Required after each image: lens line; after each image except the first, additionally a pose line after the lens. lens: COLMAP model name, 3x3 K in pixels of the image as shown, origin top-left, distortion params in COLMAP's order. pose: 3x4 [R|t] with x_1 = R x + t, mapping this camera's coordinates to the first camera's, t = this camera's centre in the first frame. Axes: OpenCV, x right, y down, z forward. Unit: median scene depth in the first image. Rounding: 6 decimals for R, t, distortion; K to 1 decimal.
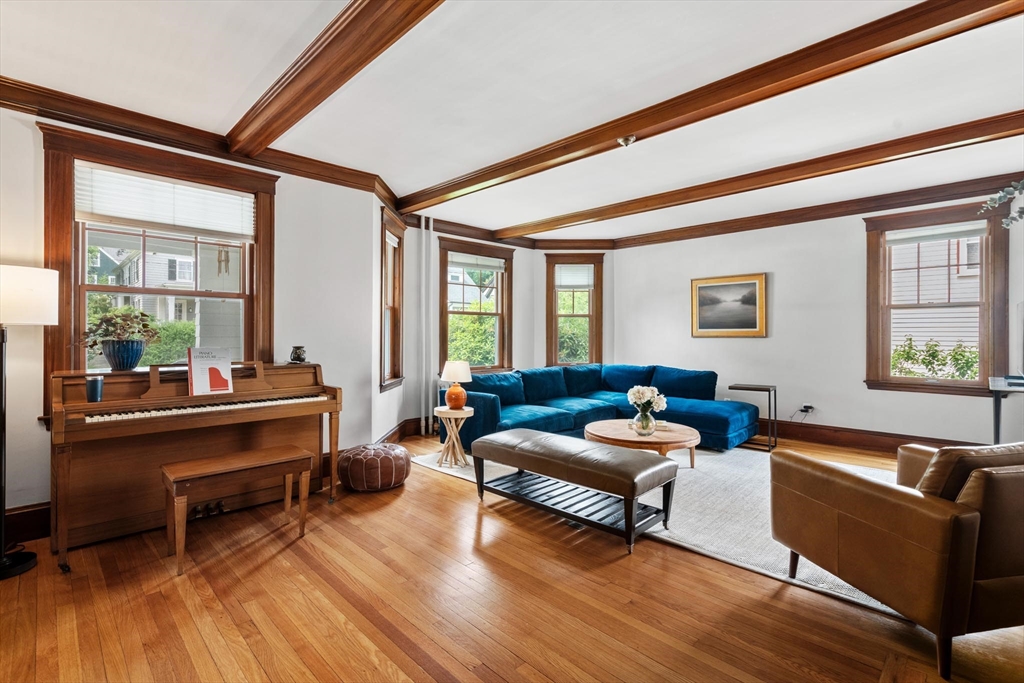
lens RADIAL K [[470.9, 0, 511.1], [0, 470.9, 338.9], [0, 0, 1]] dist [-0.000919, 0.000956]
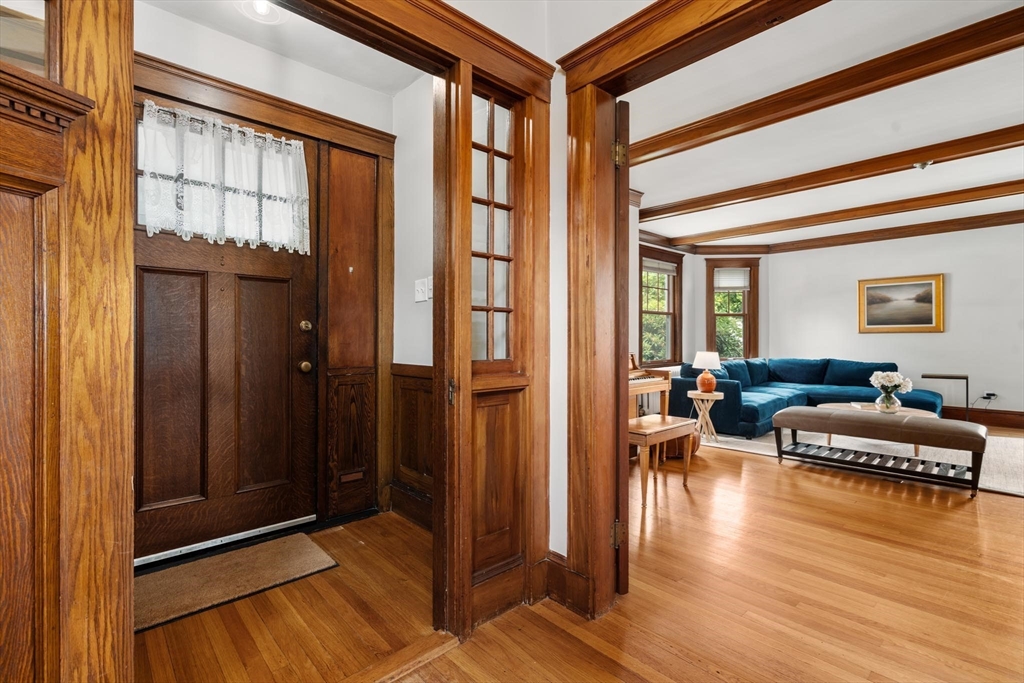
lens RADIAL K [[470.9, 0, 514.6], [0, 470.9, 341.3], [0, 0, 1]] dist [-0.000919, 0.000956]
pose [[0.999543, -0.003583, -0.029999, -0.390097], [0.003406, 0.999976, -0.005950, 0.019190], [0.030020, 0.005846, 0.999532, -0.120974]]
